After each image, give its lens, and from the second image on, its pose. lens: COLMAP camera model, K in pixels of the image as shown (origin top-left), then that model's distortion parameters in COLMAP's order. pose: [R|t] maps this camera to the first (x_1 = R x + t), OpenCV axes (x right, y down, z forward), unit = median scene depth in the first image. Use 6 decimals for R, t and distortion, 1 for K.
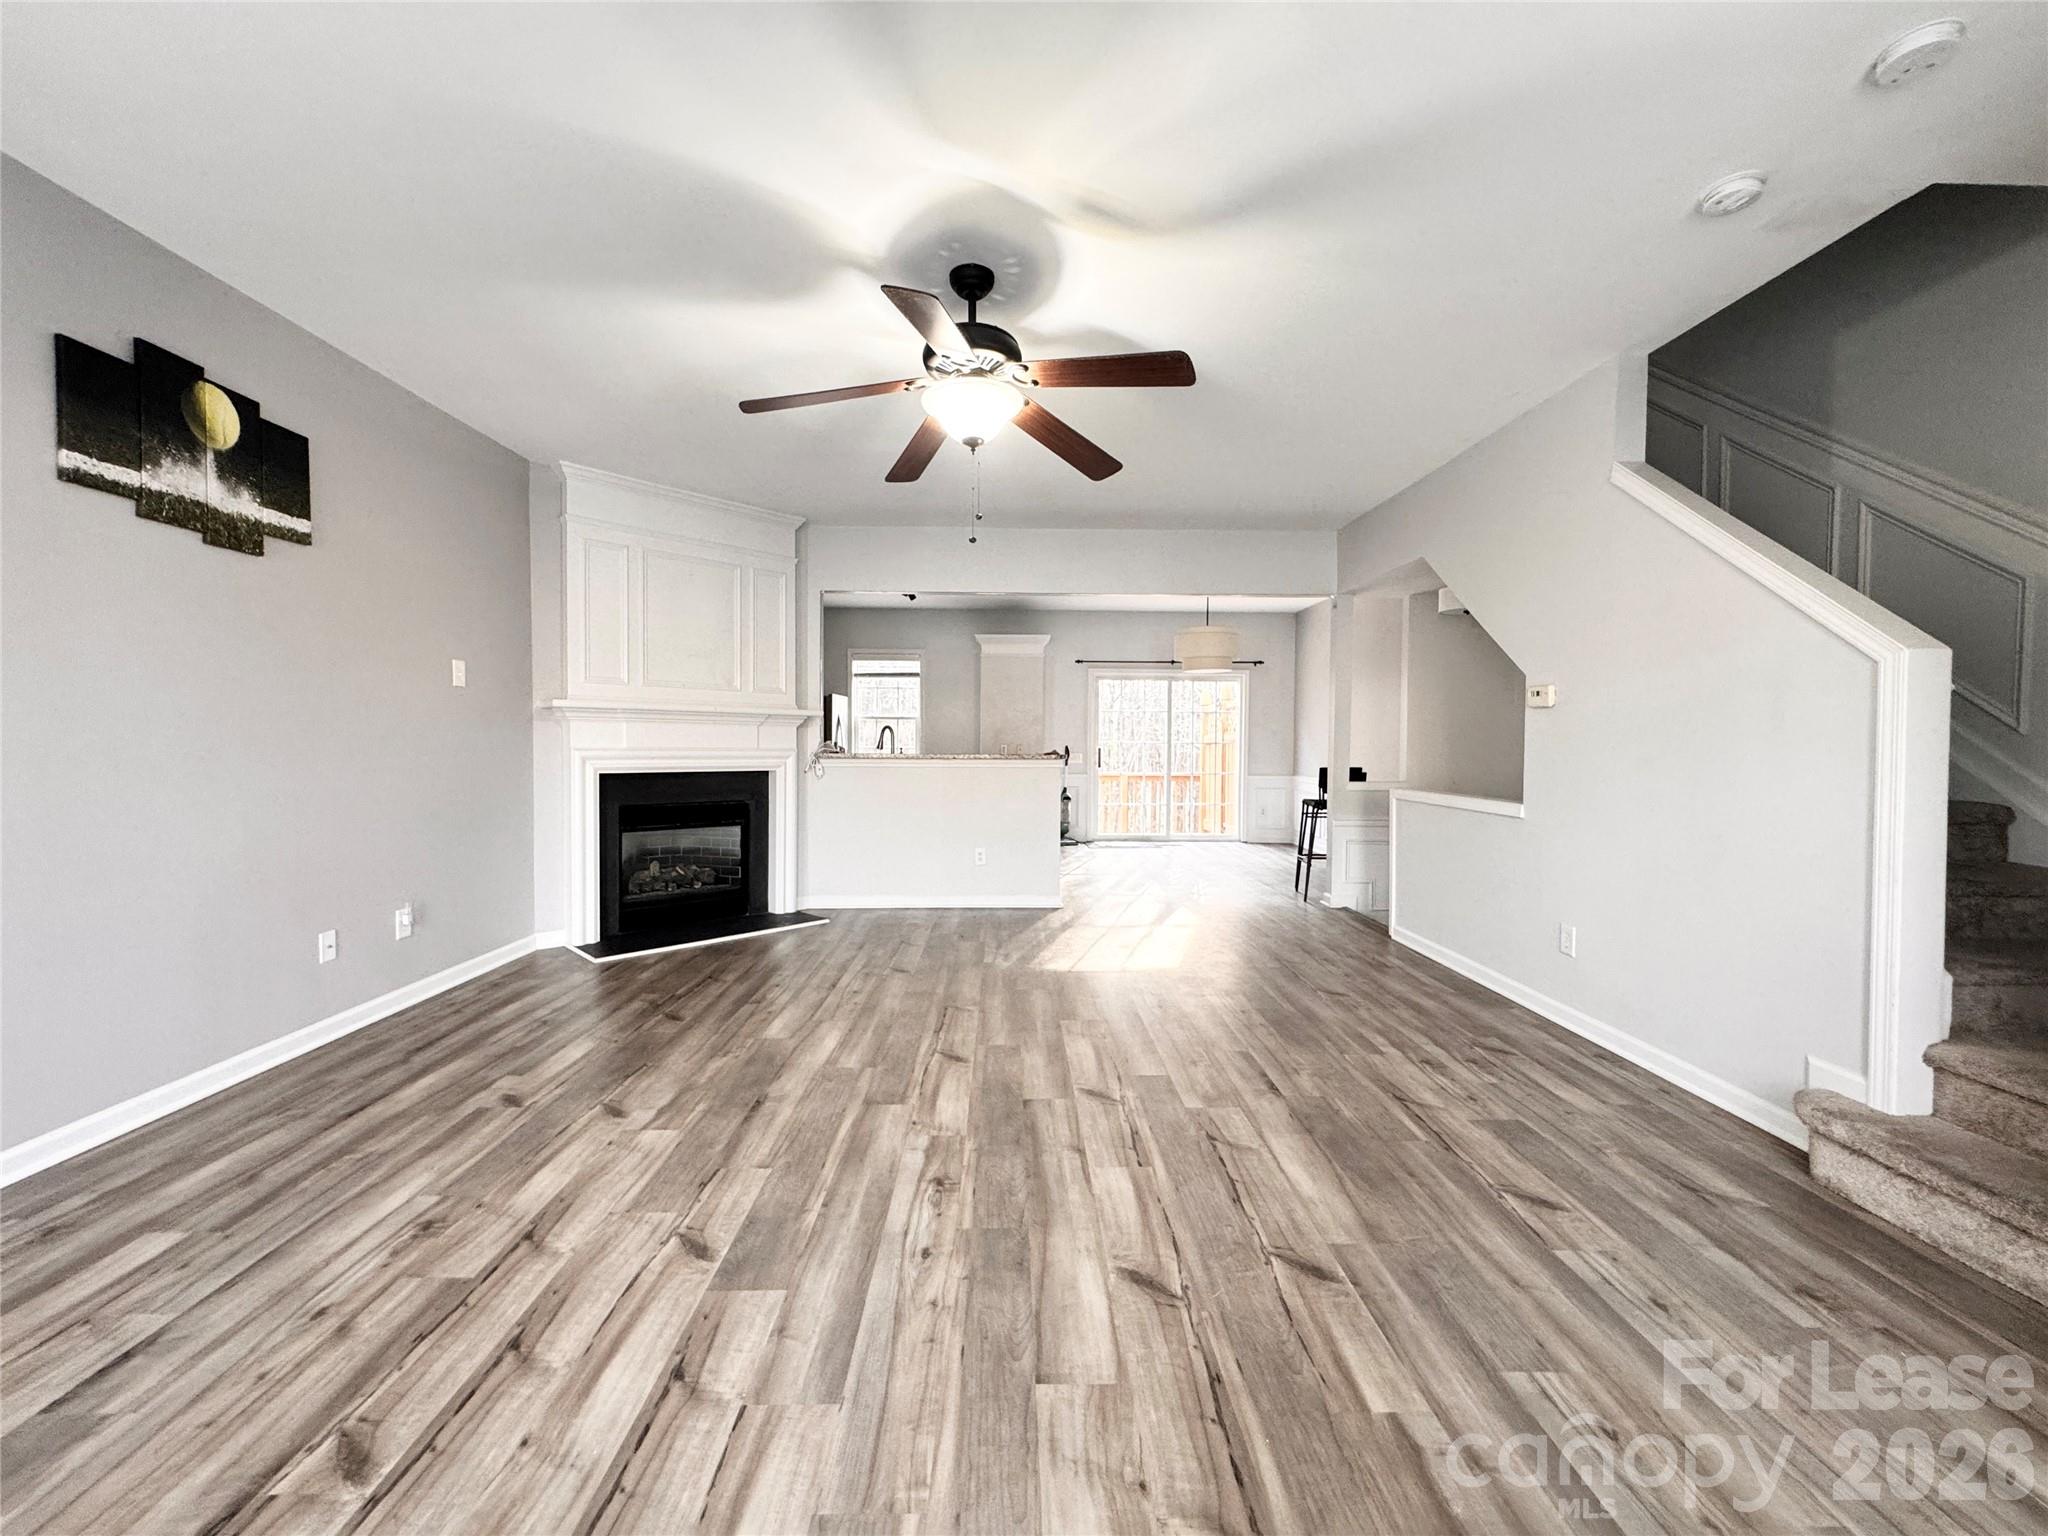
lens RADIAL K [[815.8, 0, 1024.0], [0, 815.8, 768.0], [0, 0, 1]] dist [-0.003978, 0.000494]
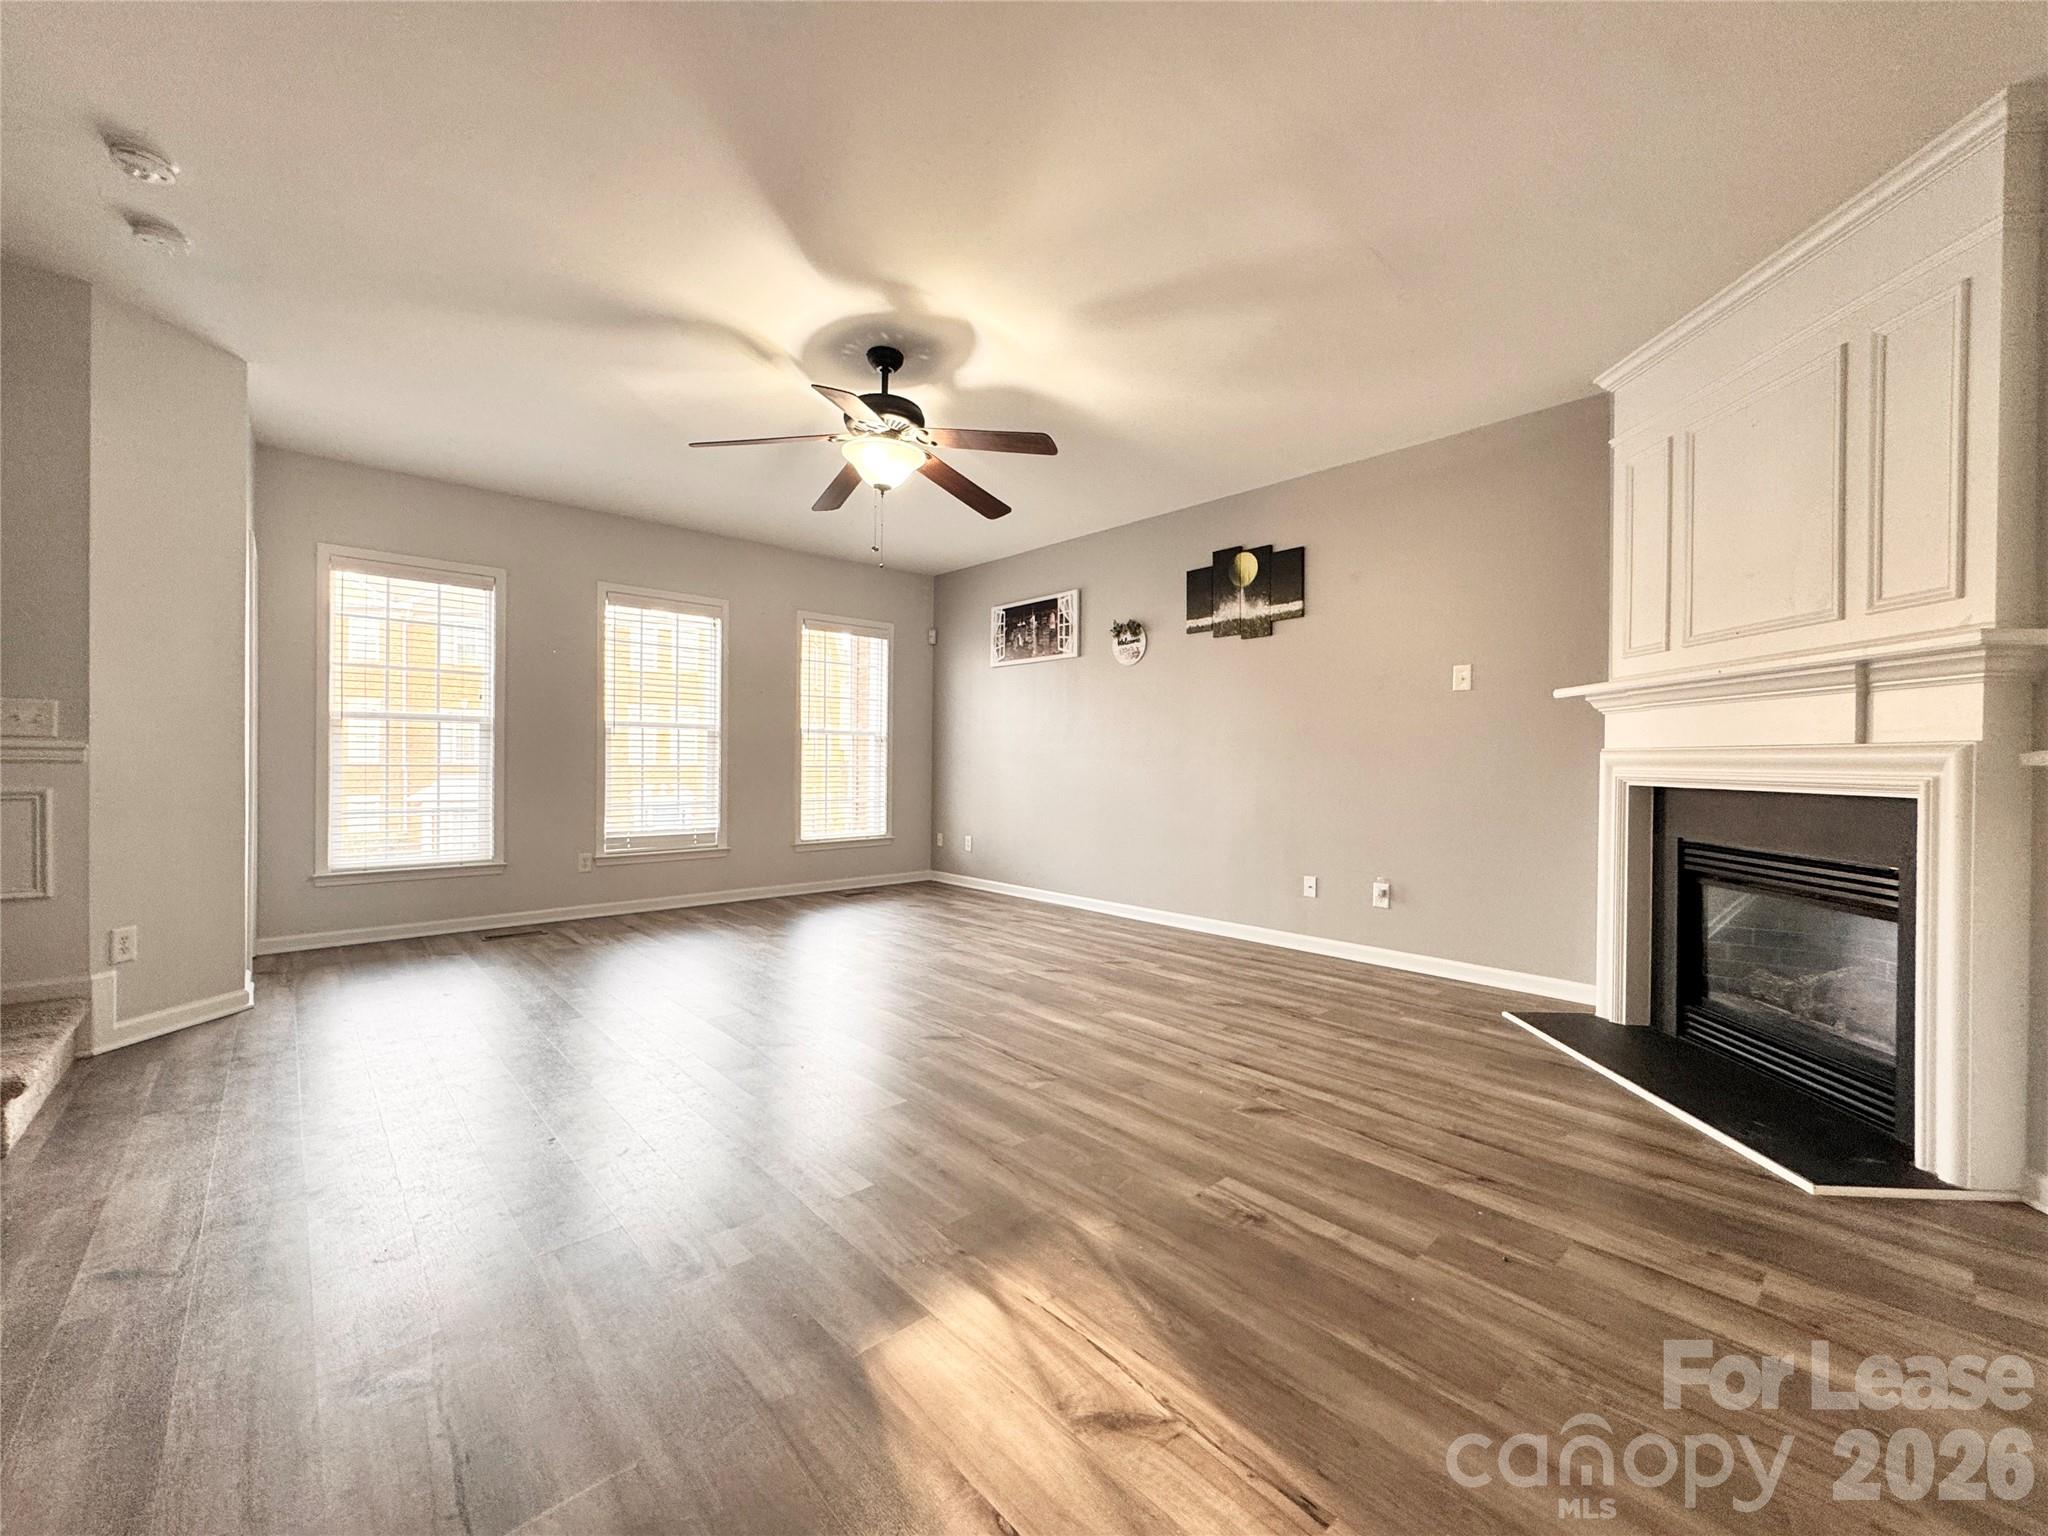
lens RADIAL K [[815.8, 0, 1024.0], [0, 815.8, 768.0], [0, 0, 1]] dist [-0.003978, 0.000494]
pose [[-0.751983, -0.008504, -0.659127, 0.578702], [-0.034050, 0.999083, 0.025957, -0.014980], [0.658302, 0.041963, -0.751583, 2.055876]]
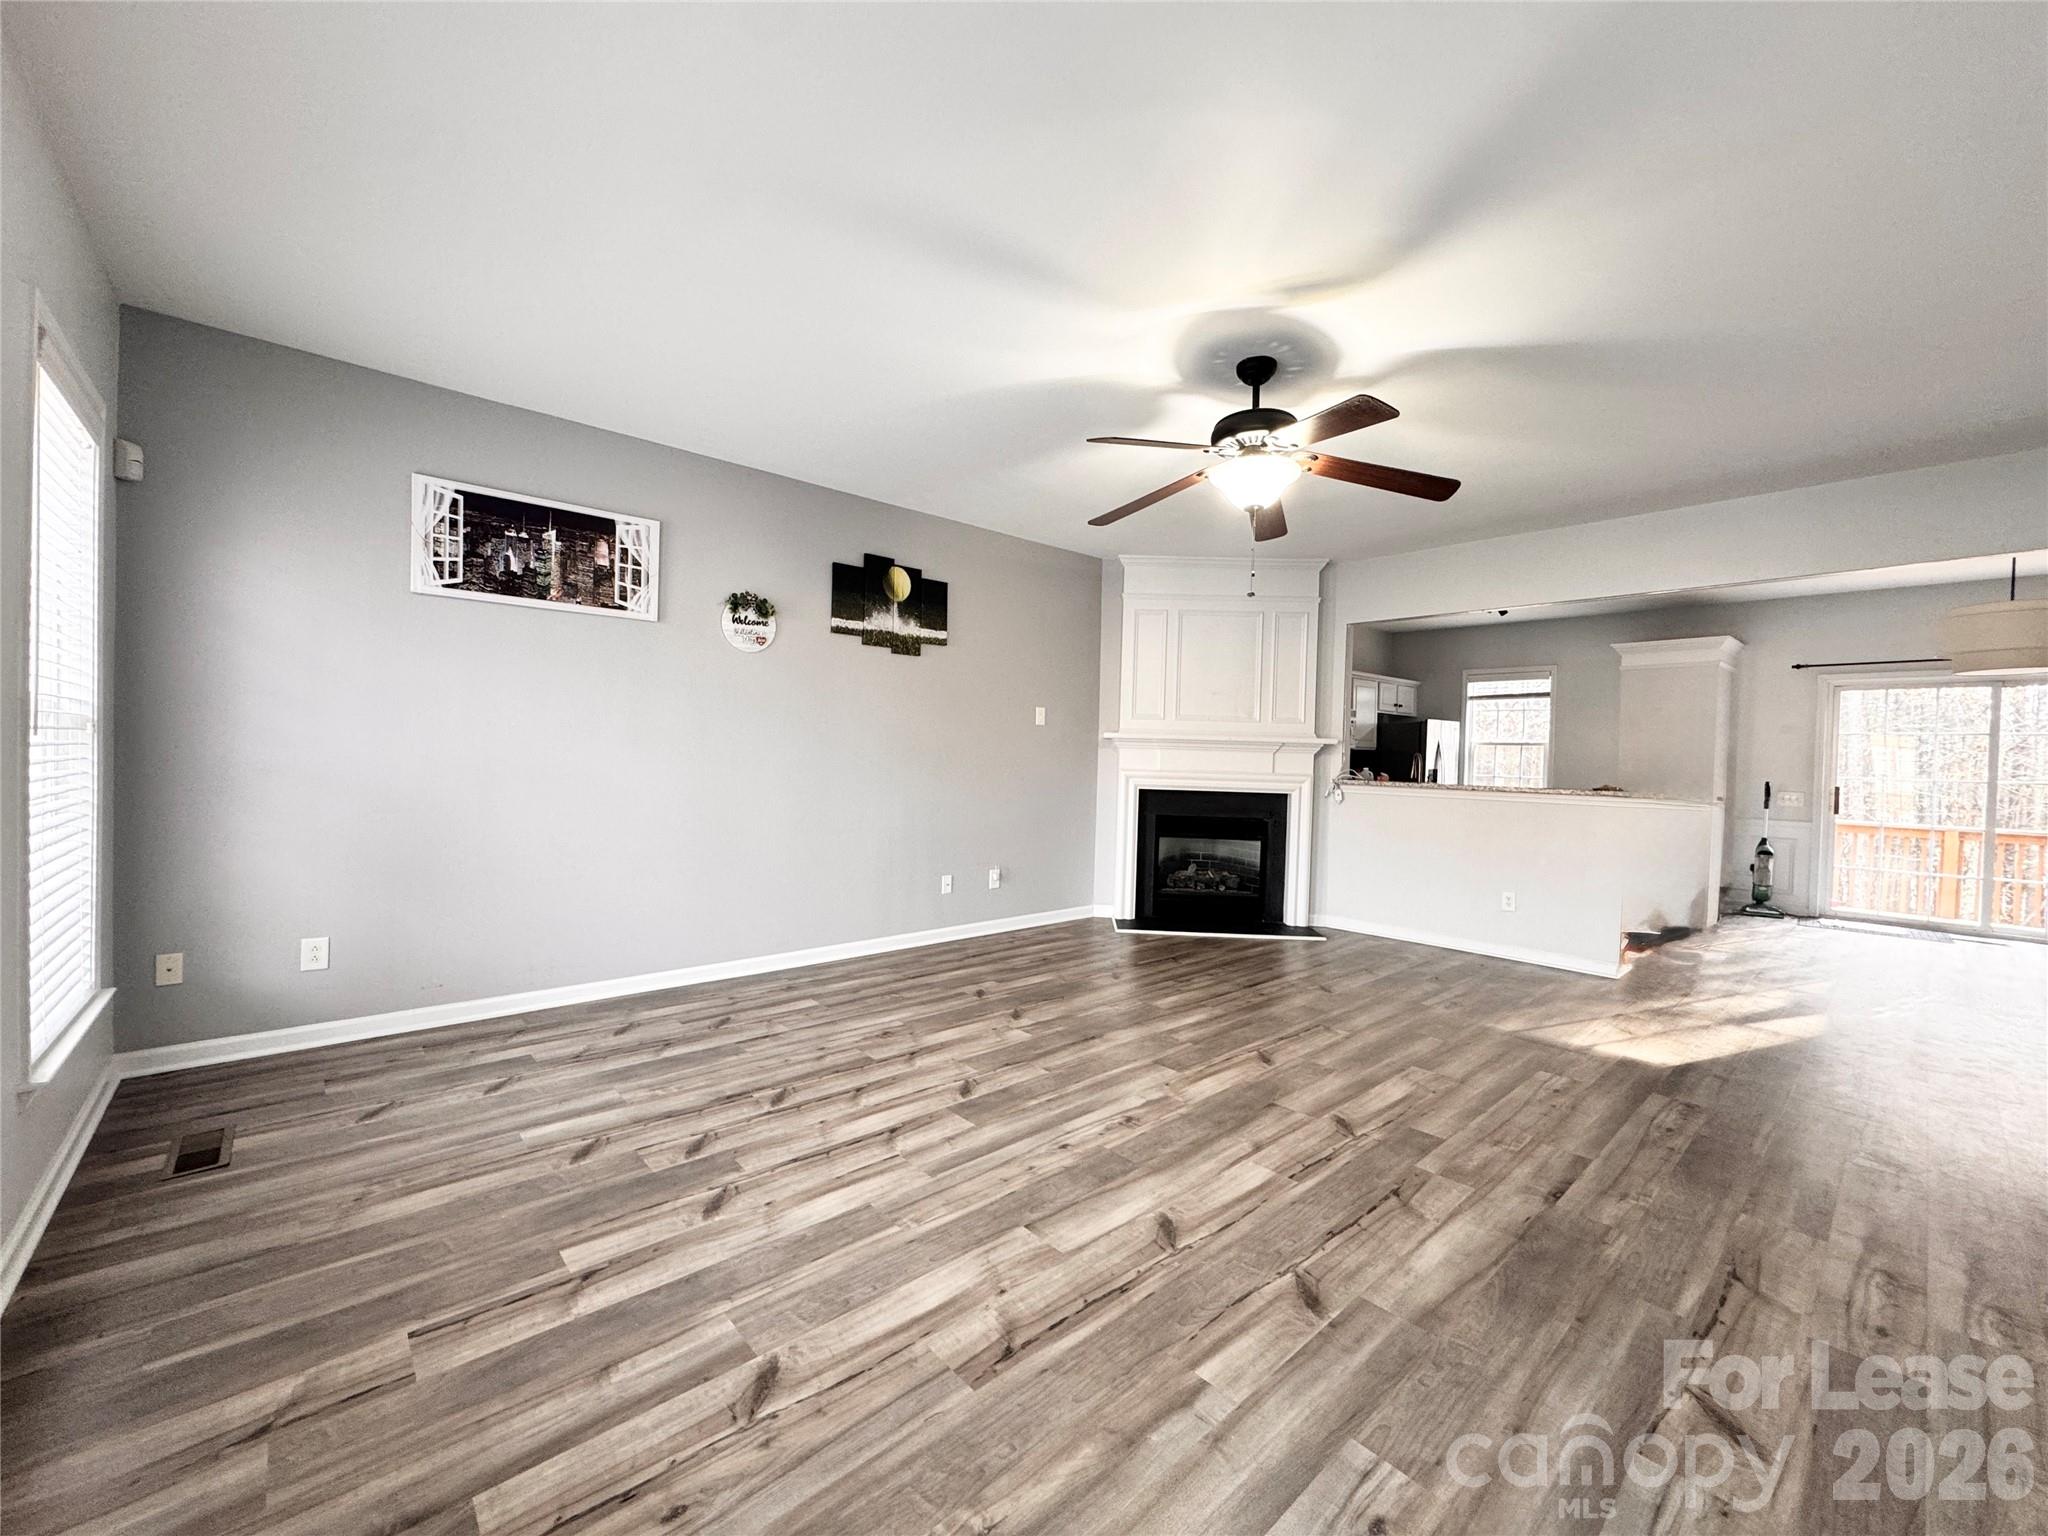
lens RADIAL K [[815.8, 0, 1024.0], [0, 815.8, 768.0], [0, 0, 1]] dist [-0.003978, 0.000494]
pose [[0.652157, 0.022933, -0.757737, 0.592129], [-0.044167, 0.998994, -0.007778, -0.014405], [0.756797, 0.038539, 0.652513, 0.026962]]
